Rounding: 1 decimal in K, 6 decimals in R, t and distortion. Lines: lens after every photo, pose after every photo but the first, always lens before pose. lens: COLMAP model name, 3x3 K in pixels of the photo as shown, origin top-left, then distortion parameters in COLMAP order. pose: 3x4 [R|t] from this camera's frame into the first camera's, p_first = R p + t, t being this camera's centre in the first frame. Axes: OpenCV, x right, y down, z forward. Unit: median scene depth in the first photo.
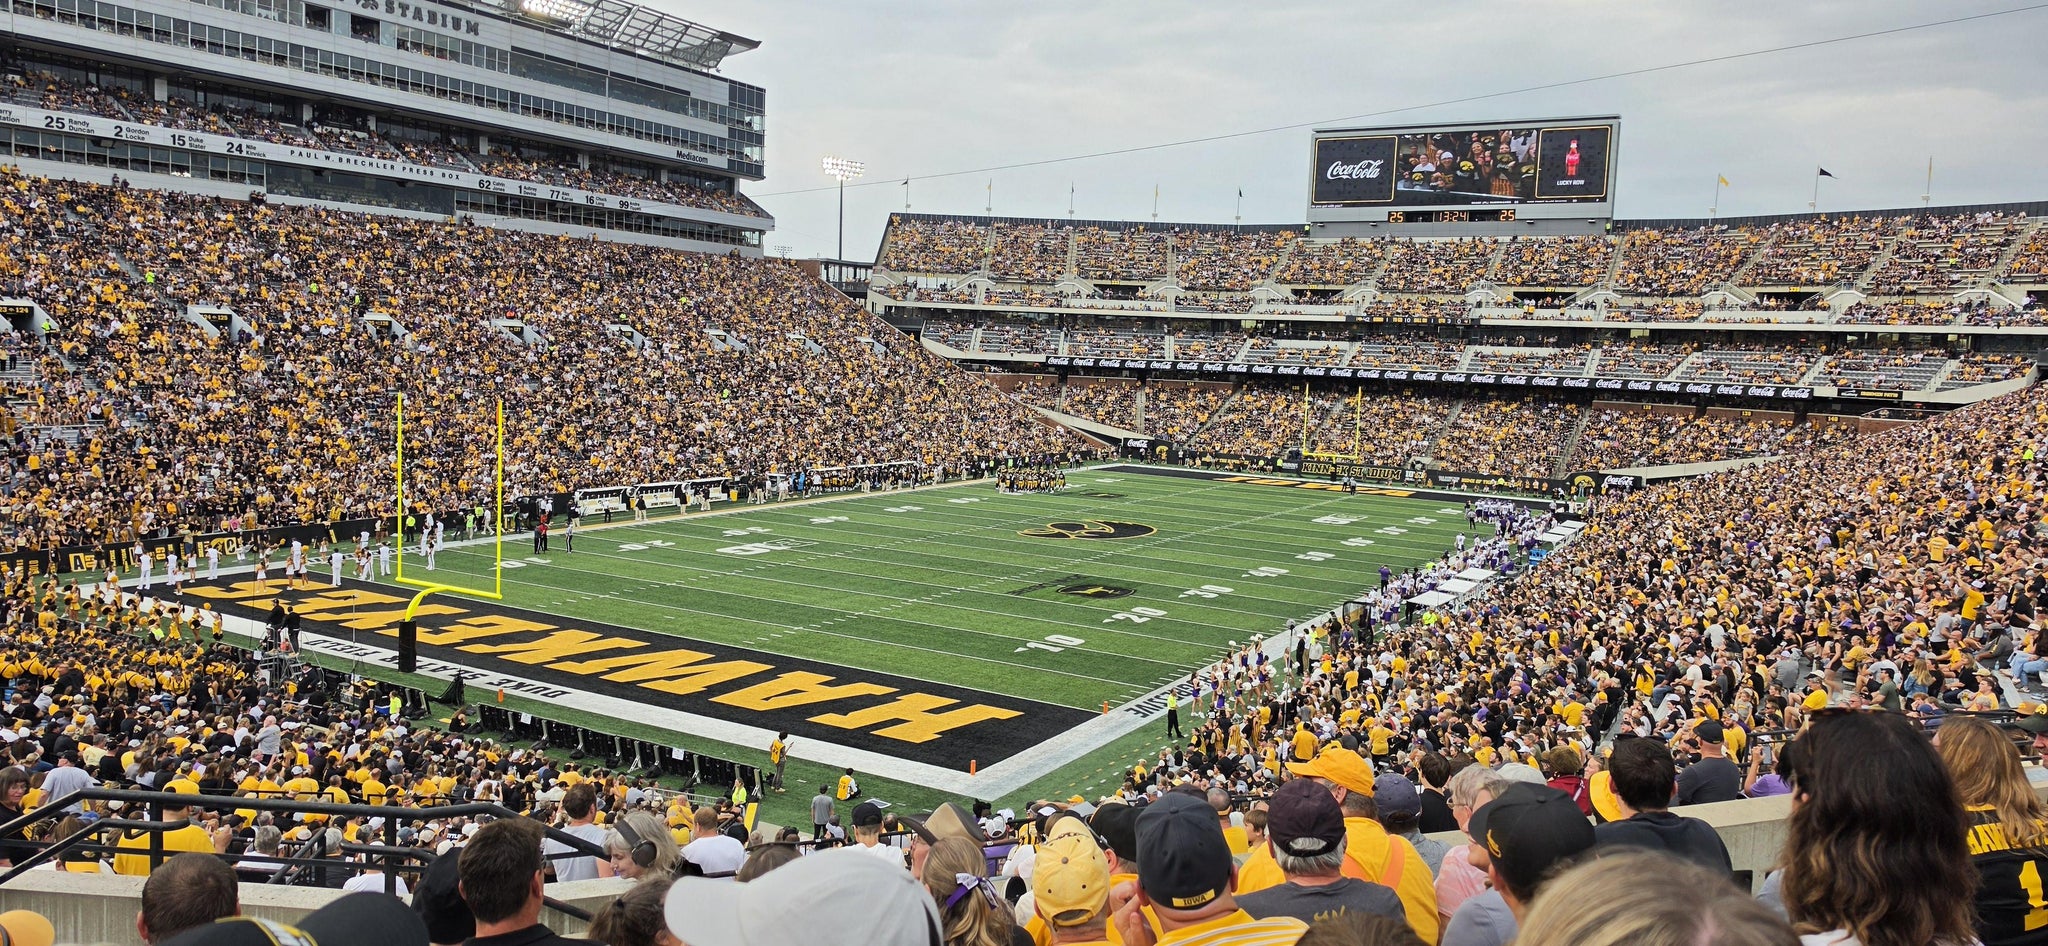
lens RADIAL K [[1392.7, 0, 1045.0], [0, 1392.7, 503.3], [0, 0, 1]] dist [0.063623, -0.064949]
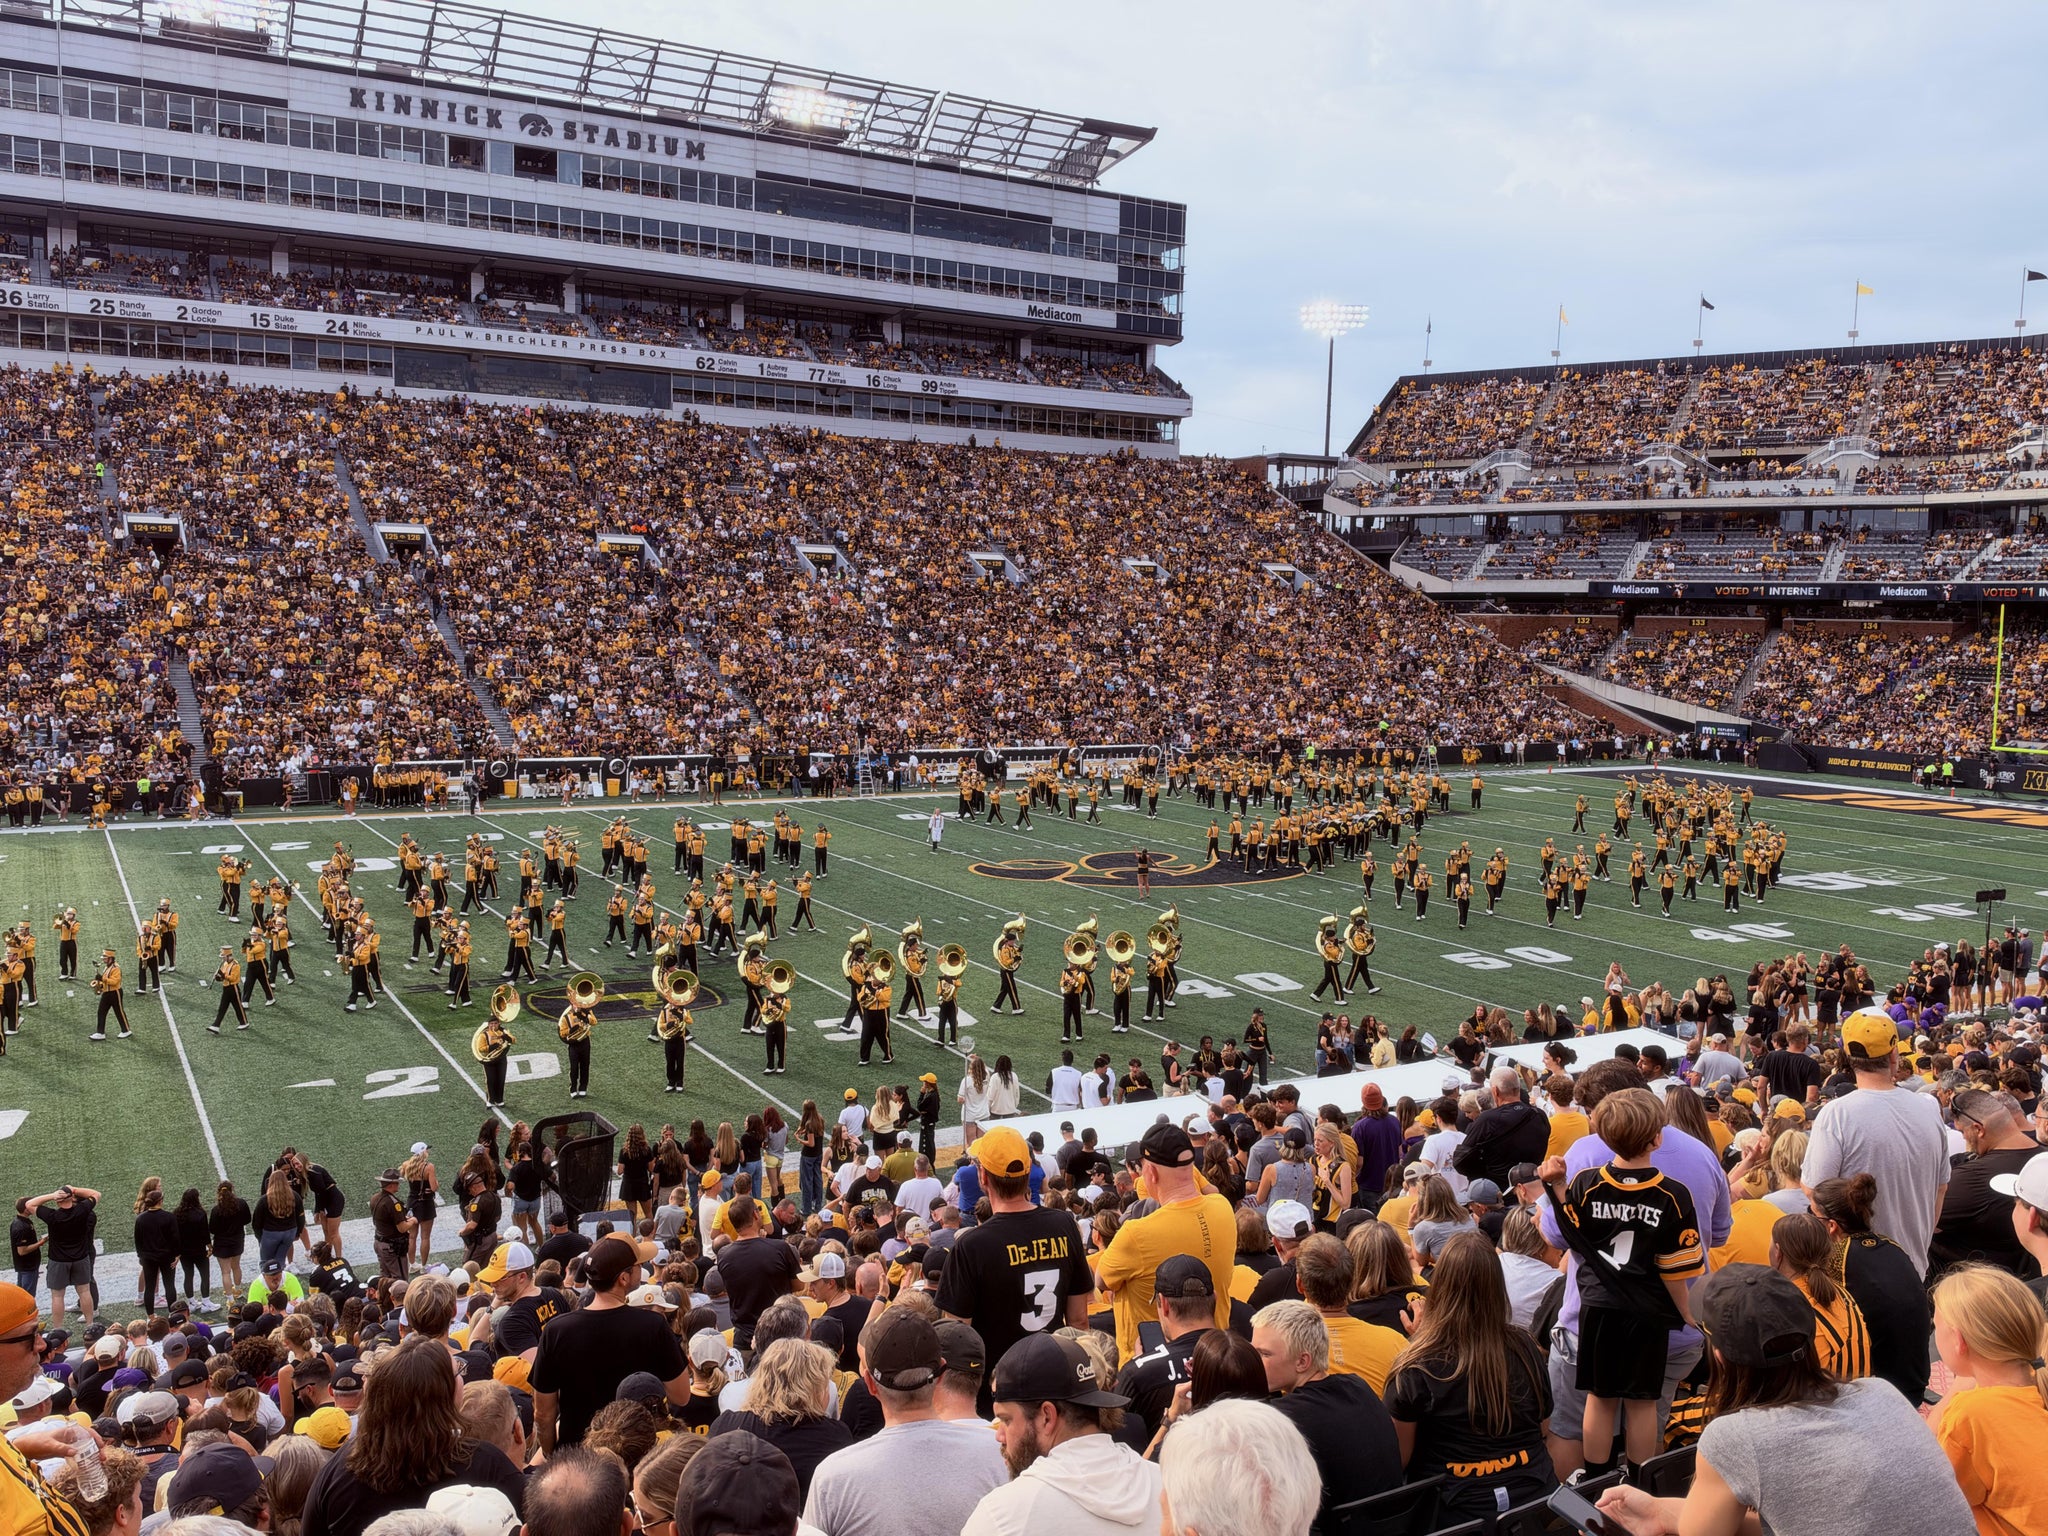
lens RADIAL K [[1689.2, 0, 1014.9], [0, 1689.2, 815.9], [0, 0, 1]] dist [0.029653, -0.080998]
pose [[0.860039, 0.030748, -0.509301, 0.175966], [-0.039288, 0.999210, -0.006019, 0.005067], [0.508714, 0.025186, 0.860567, 0.309567]]
